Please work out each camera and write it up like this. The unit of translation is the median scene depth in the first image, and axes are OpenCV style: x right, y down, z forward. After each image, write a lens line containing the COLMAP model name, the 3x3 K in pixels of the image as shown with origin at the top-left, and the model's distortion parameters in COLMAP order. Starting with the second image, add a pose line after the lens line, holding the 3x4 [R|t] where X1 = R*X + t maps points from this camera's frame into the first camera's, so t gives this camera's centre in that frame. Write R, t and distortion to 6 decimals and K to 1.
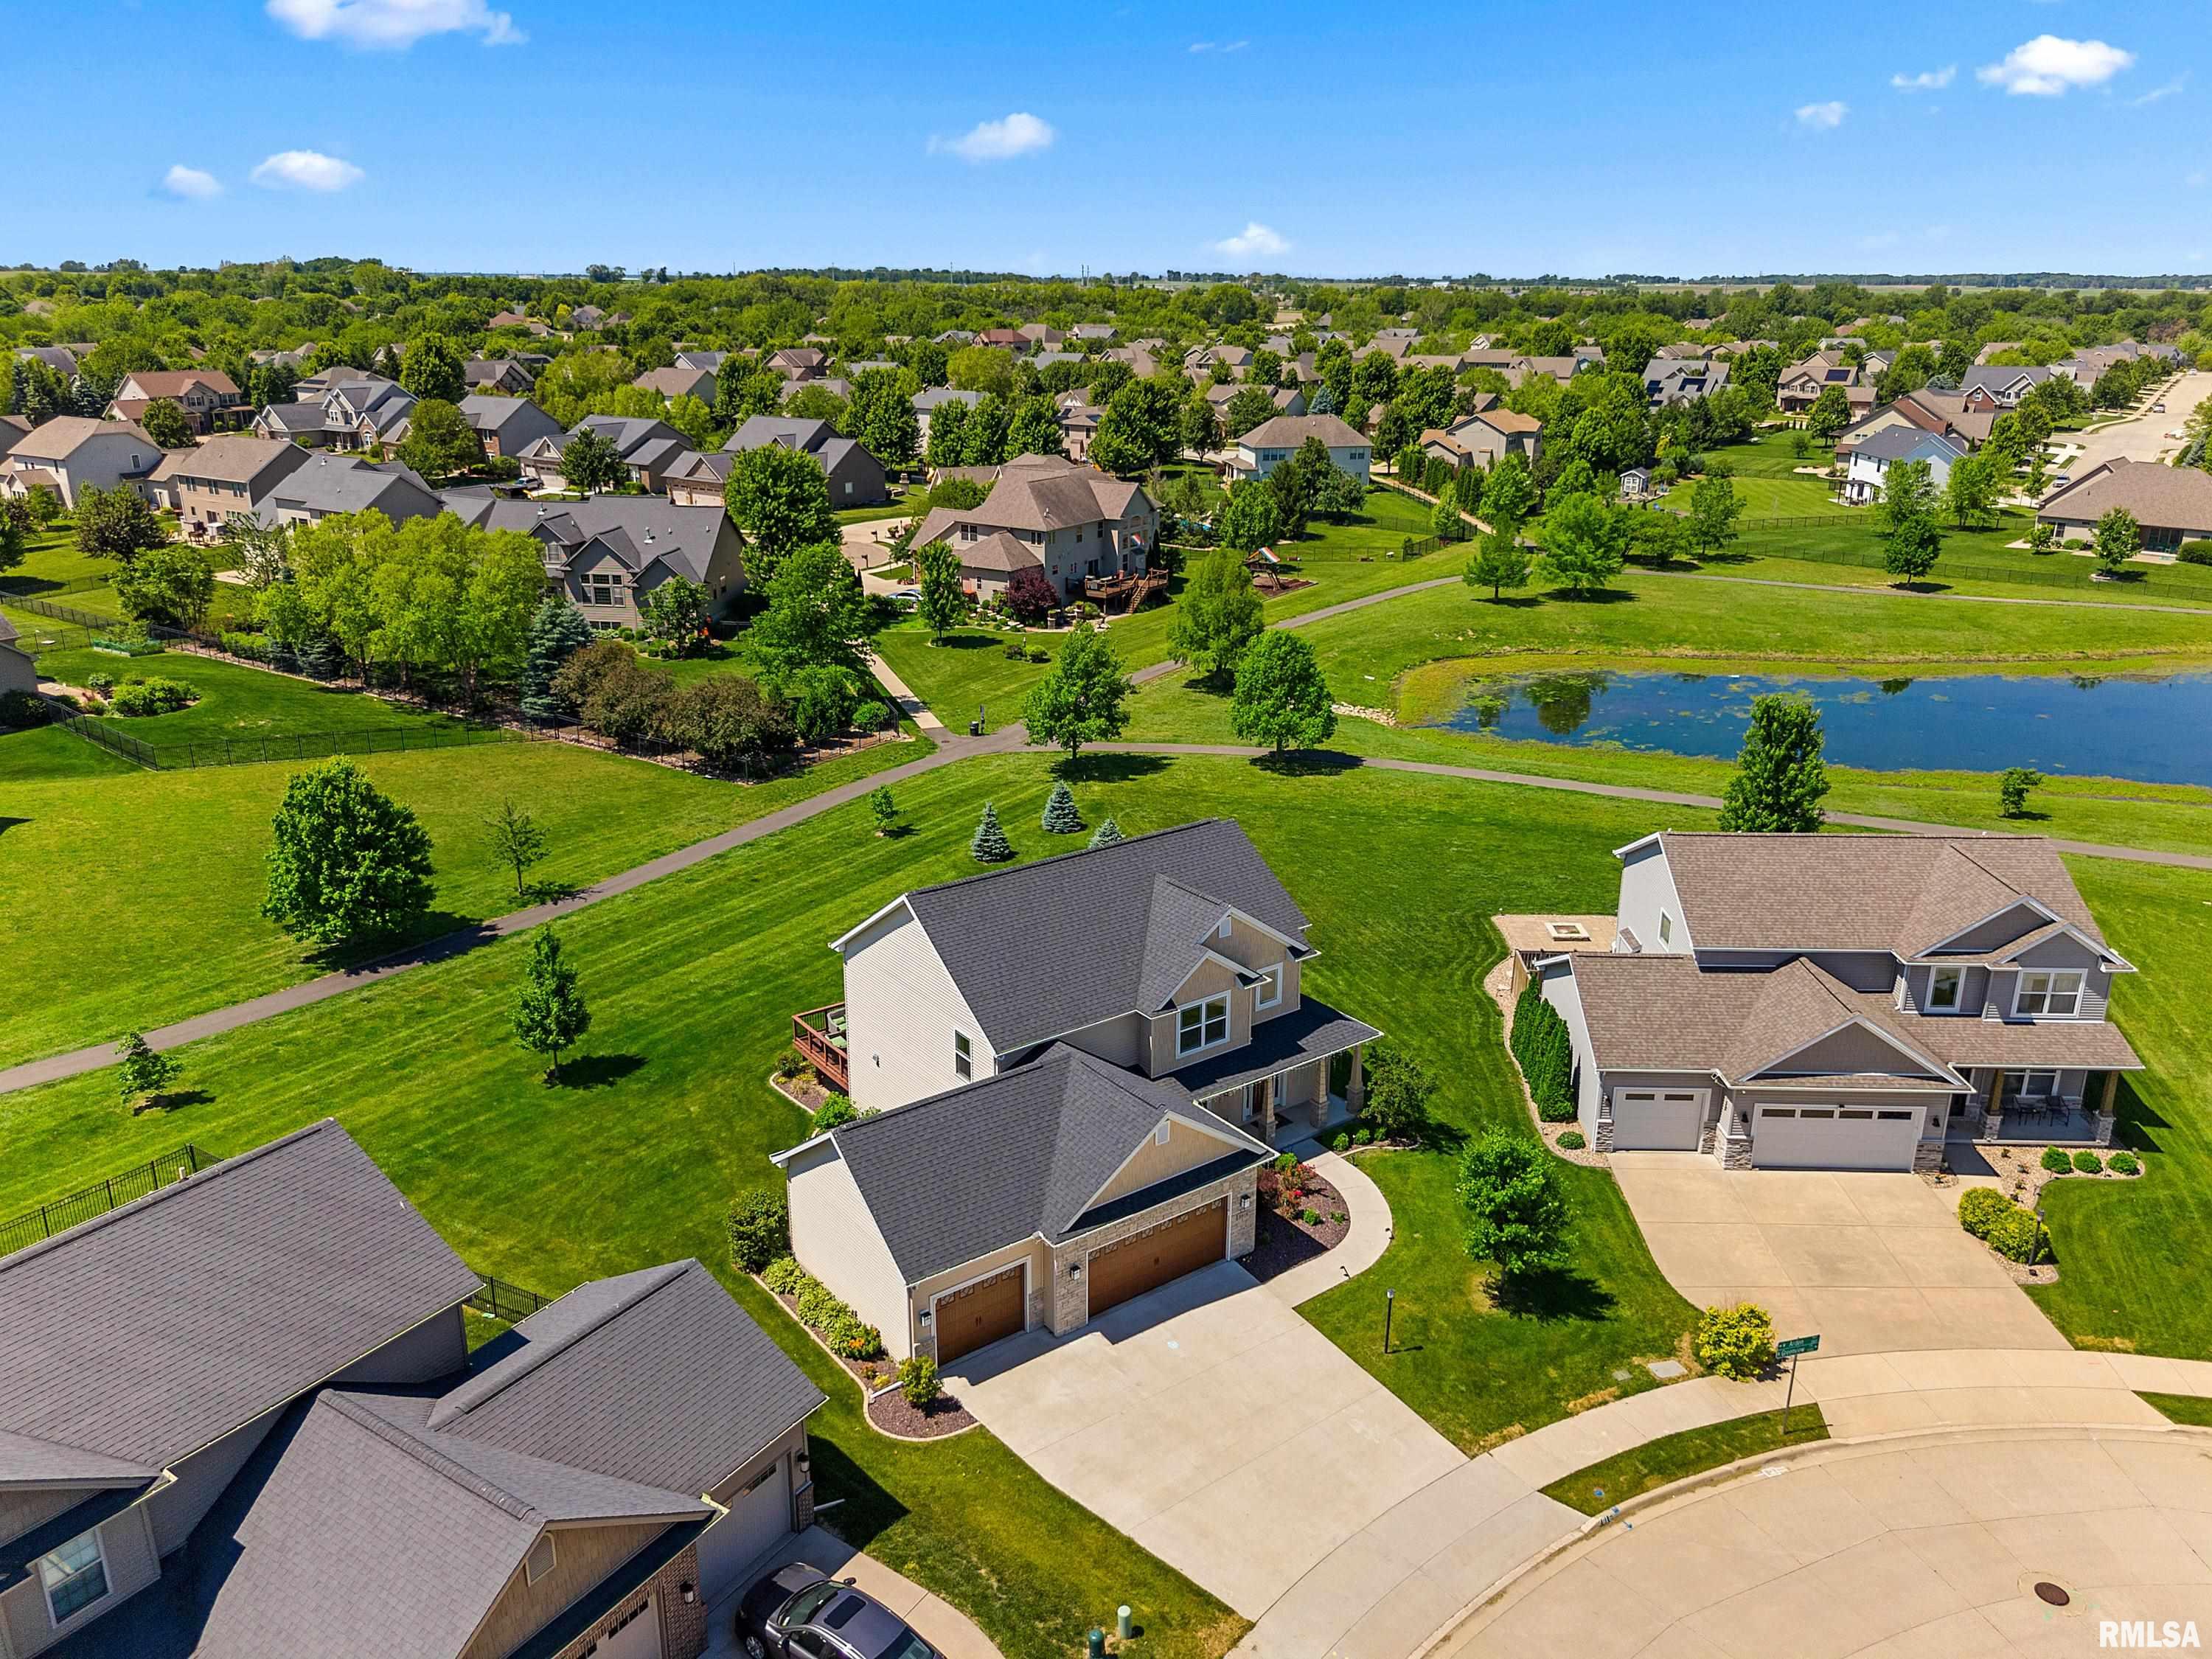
lens RADIAL K [[1629.6, 0, 1105.8], [0, 1629.6, 891.5], [0, 0, 1]] dist [0.073443, -0.081999]
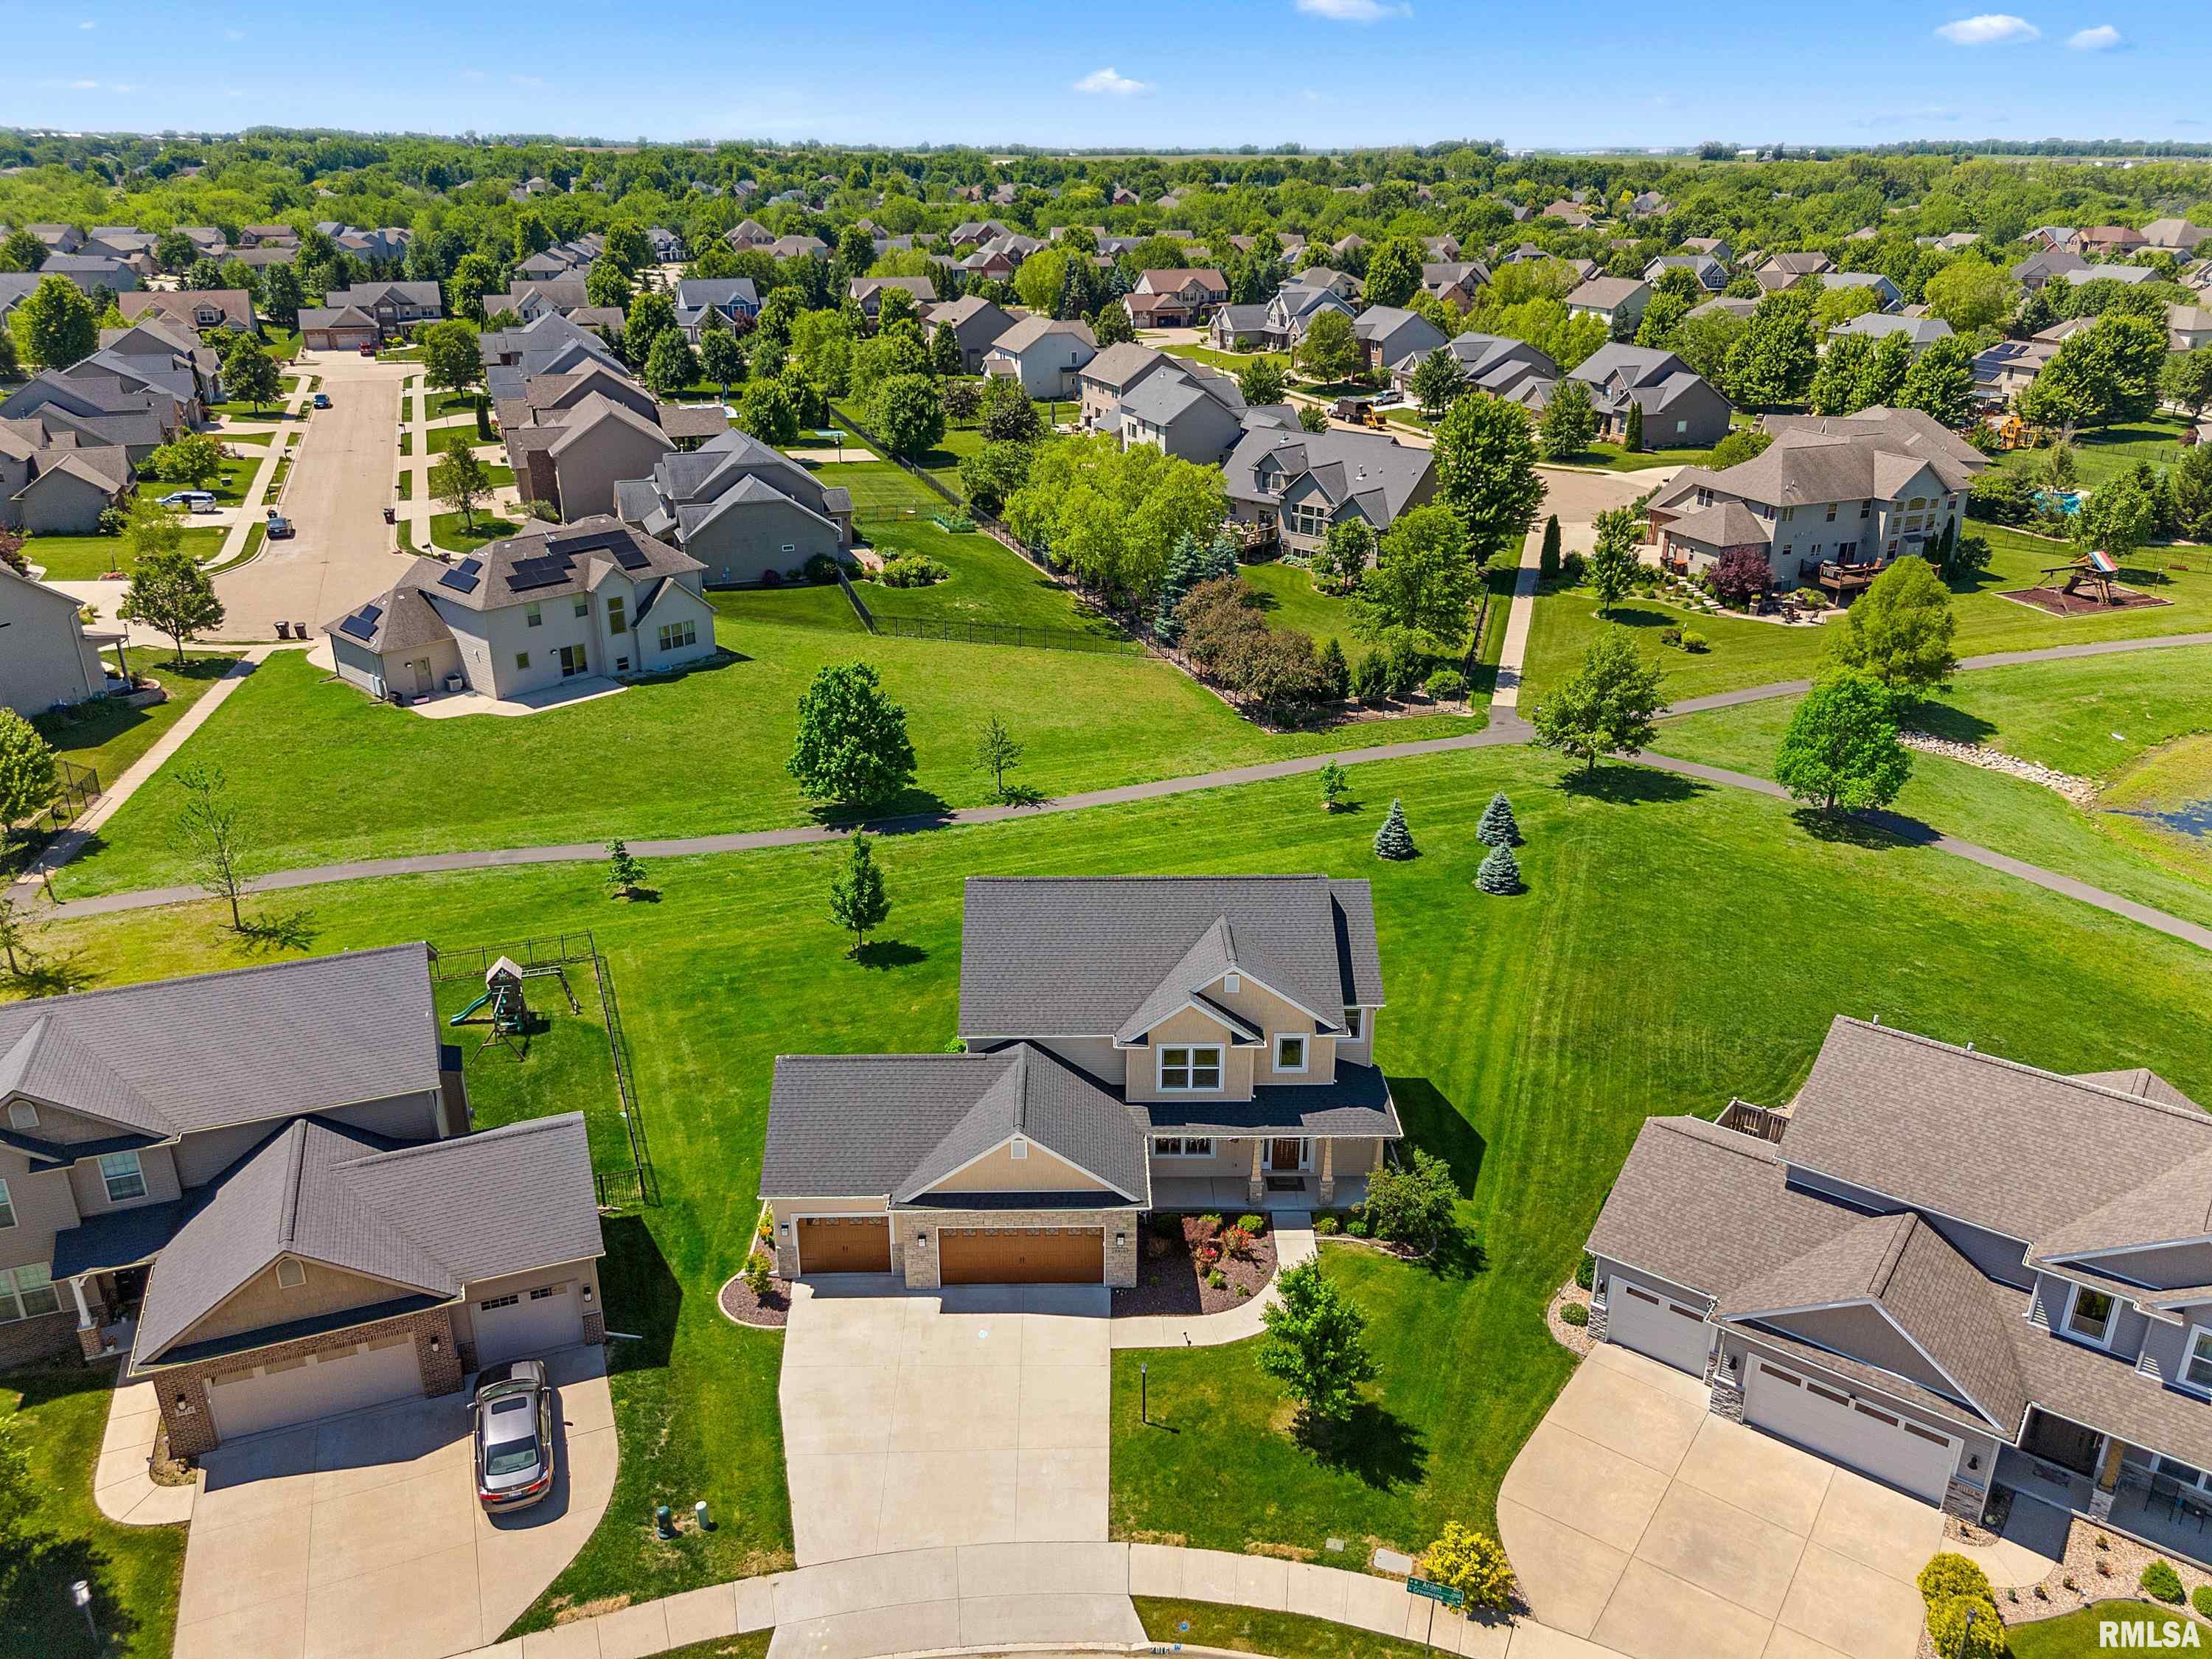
lens RADIAL K [[1629.6, 0, 1105.8], [0, 1629.6, 891.5], [0, 0, 1]] dist [0.073443, -0.081999]
pose [[0.807260, 0.242478, -0.538086, 0.270958], [-0.205225, 0.970138, 0.129288, -0.074392], [0.553367, 0.006060, 0.832916, 0.052648]]
